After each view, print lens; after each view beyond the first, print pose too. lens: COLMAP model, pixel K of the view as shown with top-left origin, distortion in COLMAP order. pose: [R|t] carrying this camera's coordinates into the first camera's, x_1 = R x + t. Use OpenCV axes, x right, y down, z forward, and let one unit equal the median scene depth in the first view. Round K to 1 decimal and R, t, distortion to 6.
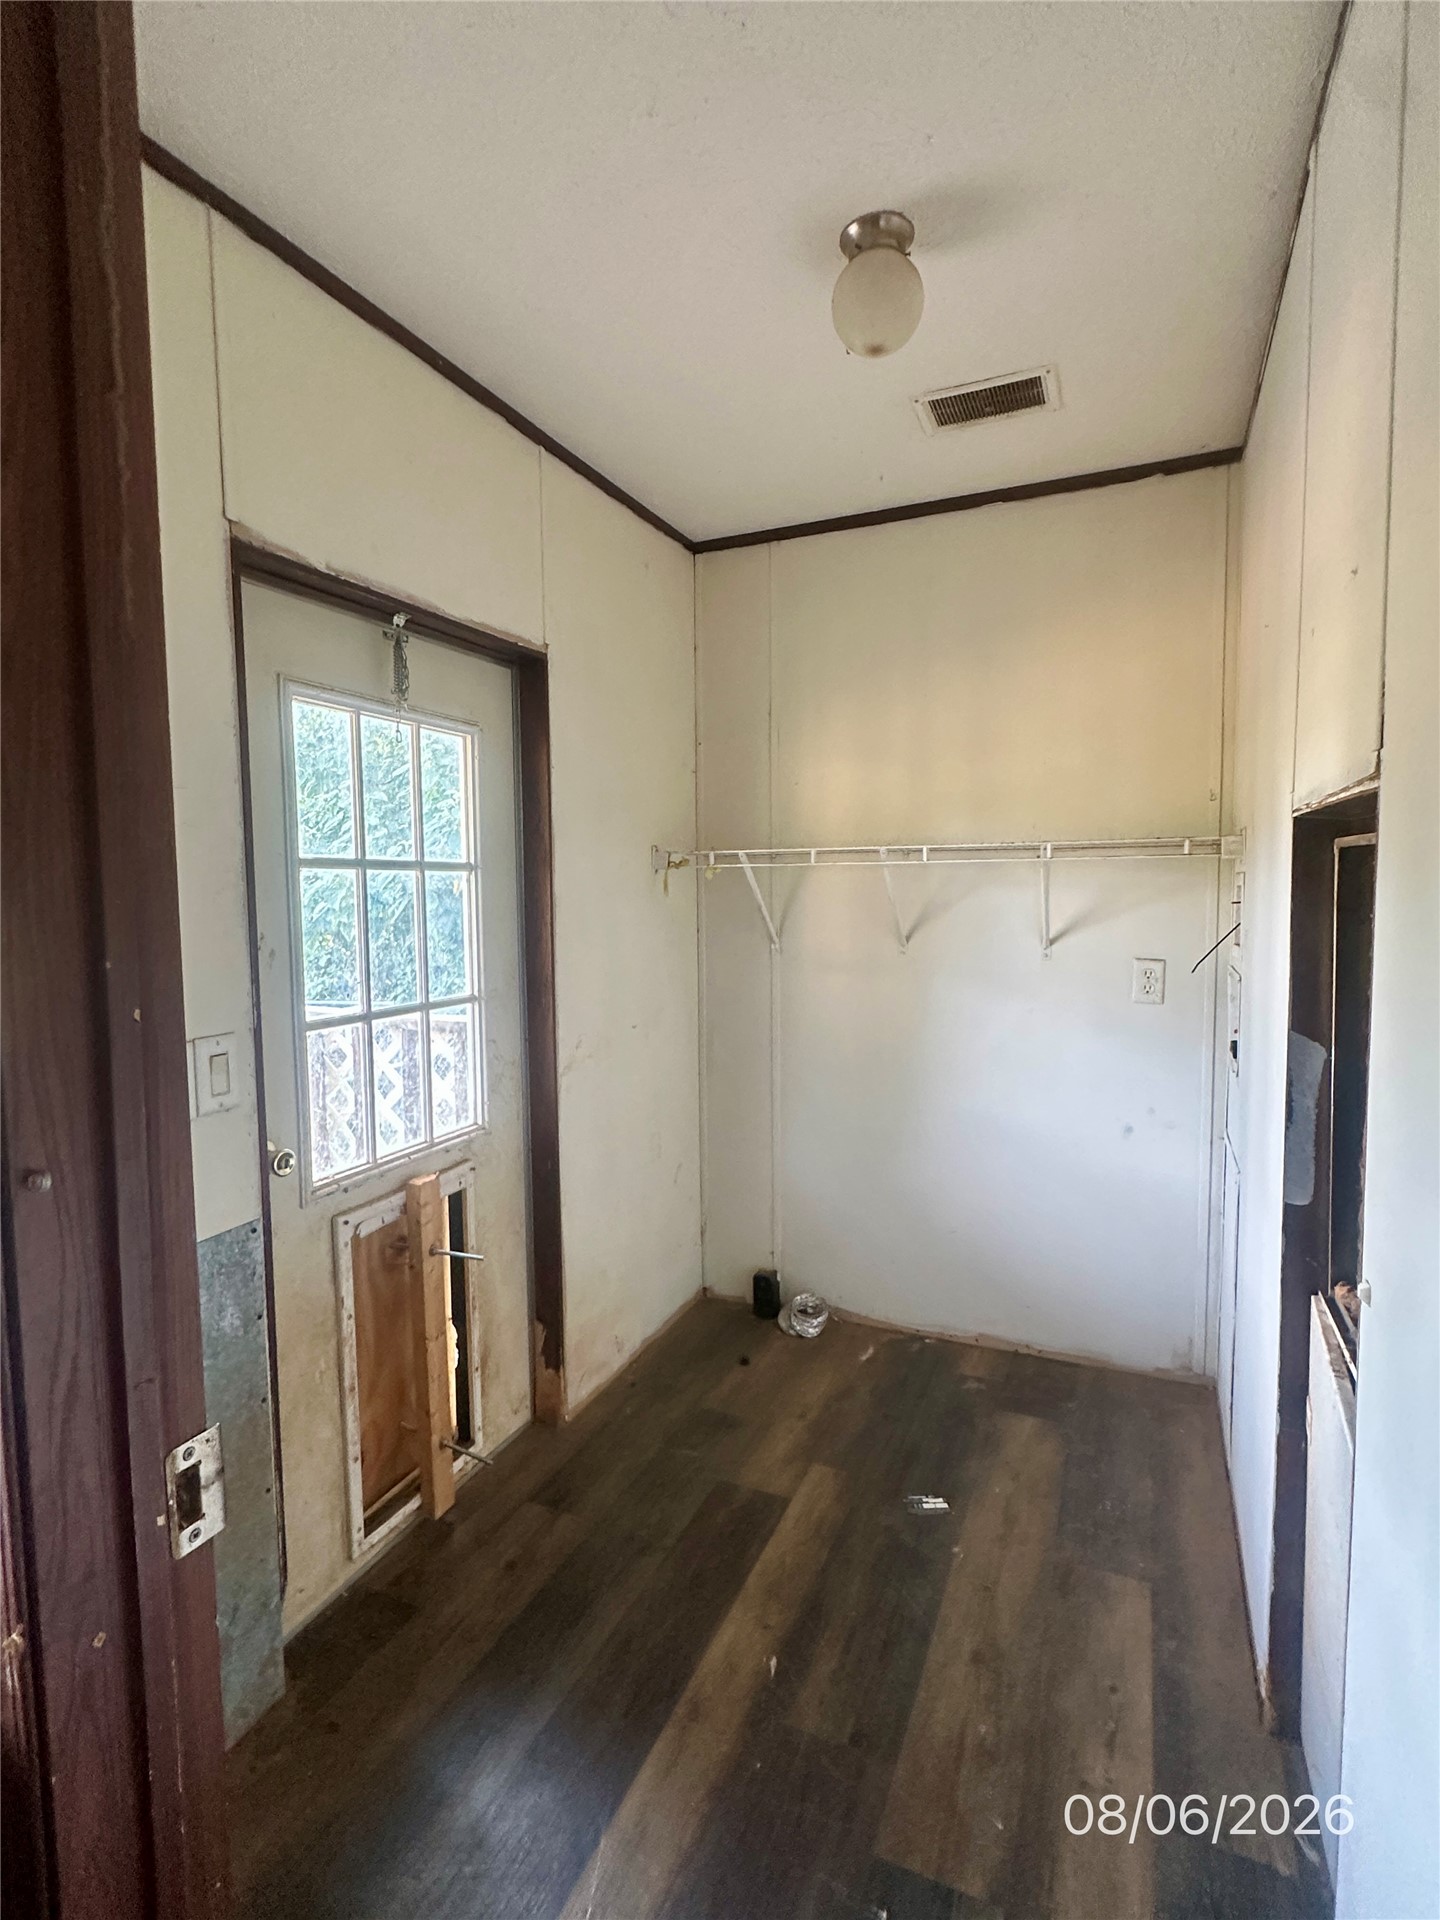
lens RADIAL K [[938.5, 0, 726.2], [0, 938.5, 956.8], [0, 0, 1]] dist [-0.004929, 0.001344]
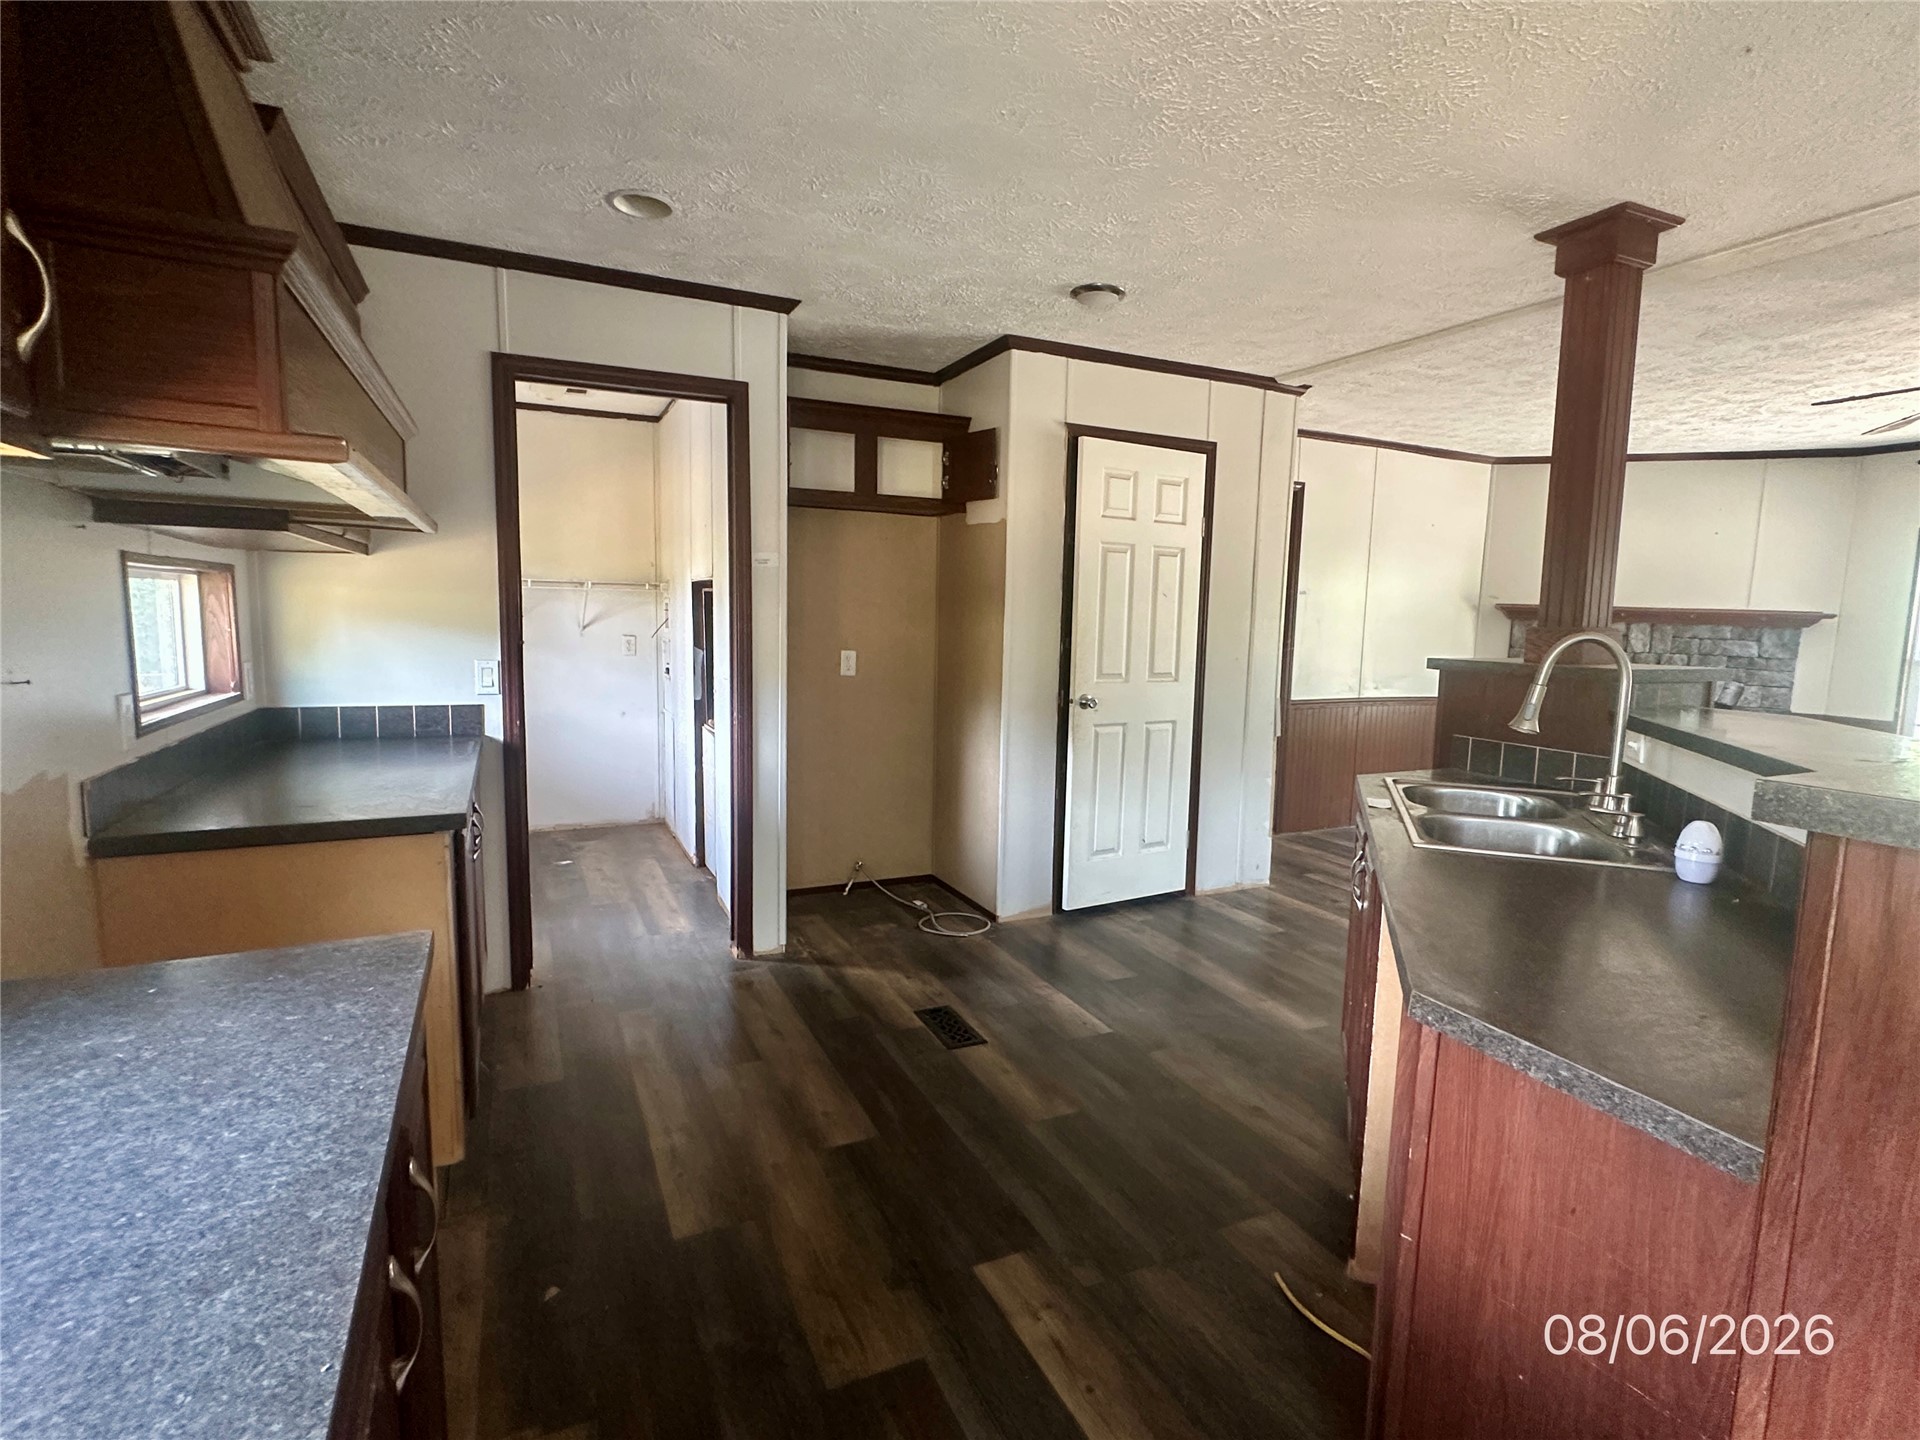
lens RADIAL K [[938.5, 0, 964.1], [0, 938.5, 721.2], [0, 0, 1]] dist [-0.004929, 0.001344]
pose [[0.653199, -0.061726, 0.754666, -0.857646], [0.027925, 0.997957, 0.057456, 0.119095], [-0.756671, -0.016456, 0.653588, -1.258831]]
